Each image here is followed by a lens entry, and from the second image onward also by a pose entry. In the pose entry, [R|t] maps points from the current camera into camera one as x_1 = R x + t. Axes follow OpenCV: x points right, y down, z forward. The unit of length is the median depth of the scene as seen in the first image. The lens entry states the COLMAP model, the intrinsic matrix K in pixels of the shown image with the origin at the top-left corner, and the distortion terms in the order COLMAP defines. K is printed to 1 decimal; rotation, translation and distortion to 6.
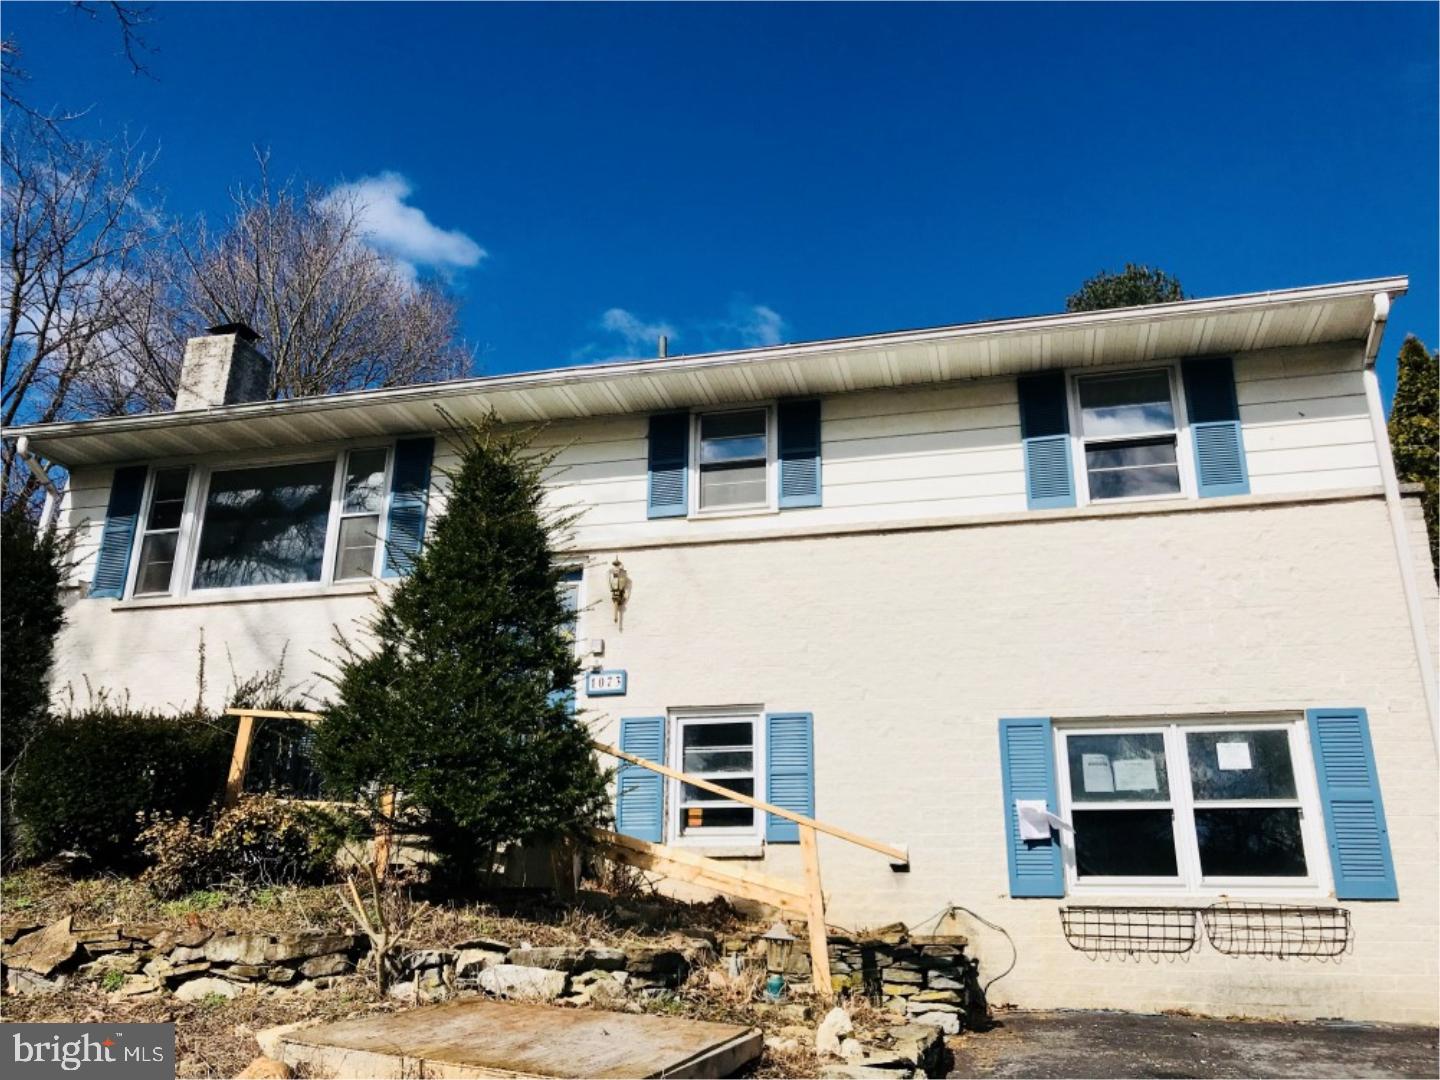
lens RADIAL K [[1186.6, 0, 720.6], [0, 1186.6, 520.1], [0, 0, 1]] dist [0.033816, 0.001518]
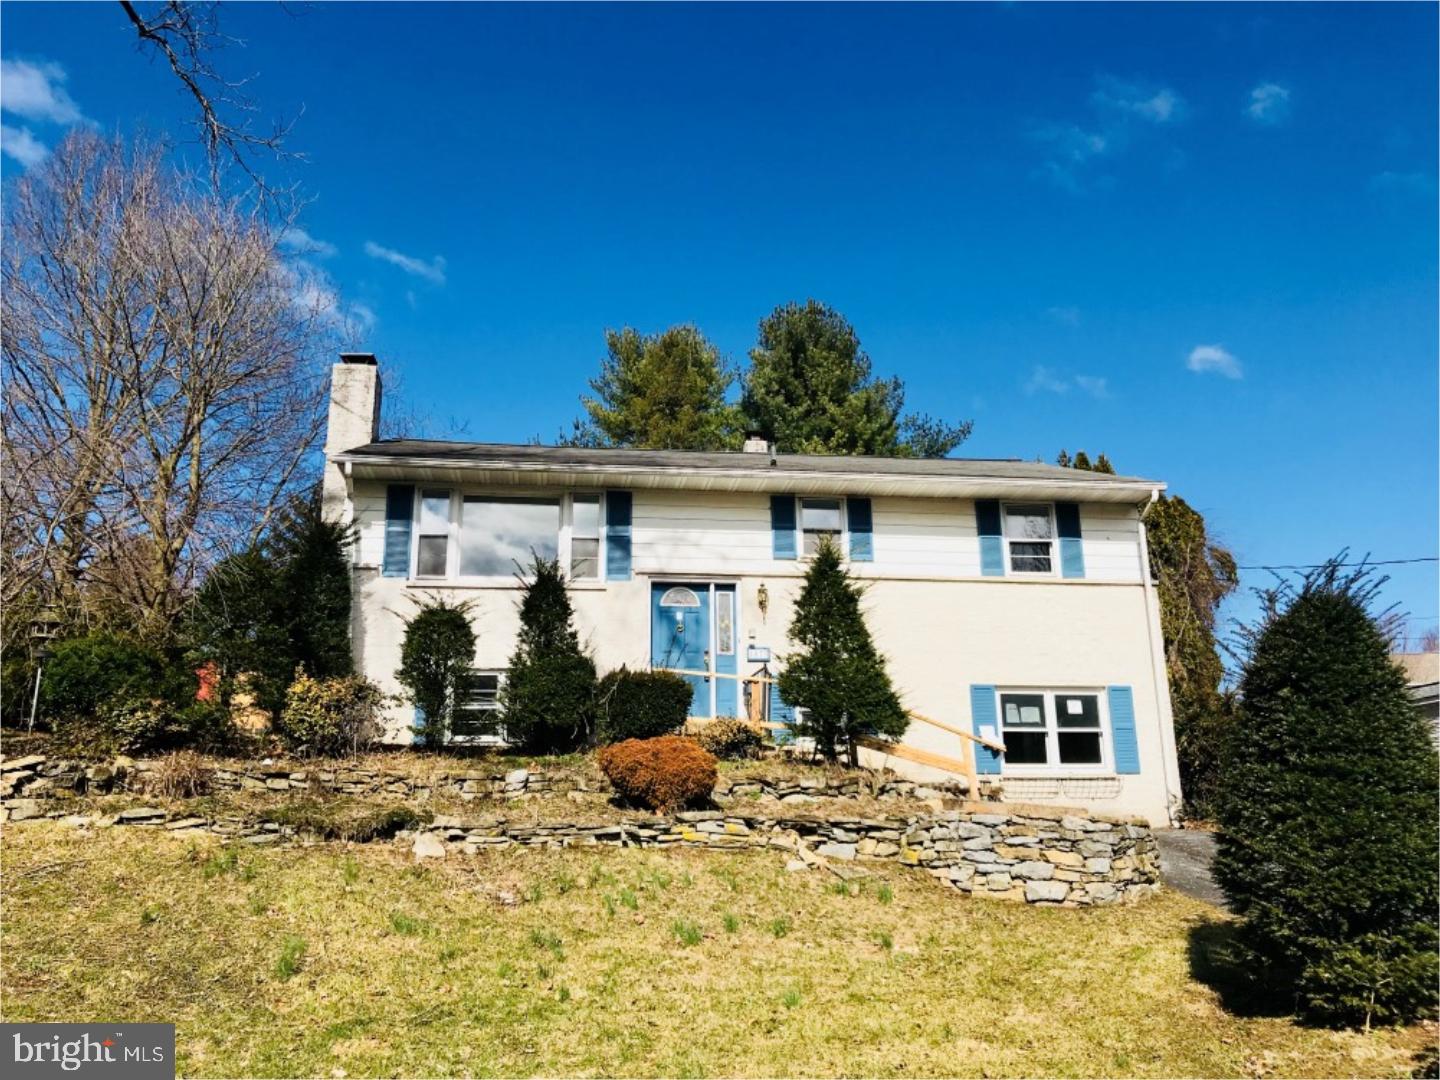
lens RADIAL K [[1186.6, 0, 720.6], [0, 1186.6, 520.1], [0, 0, 1]] dist [0.033816, 0.001518]
pose [[0.925201, 0.083696, 0.370133, -0.857336], [-0.107158, 0.993301, 0.043249, -0.135890], [-0.364034, -0.079677, 0.927971, -0.613574]]
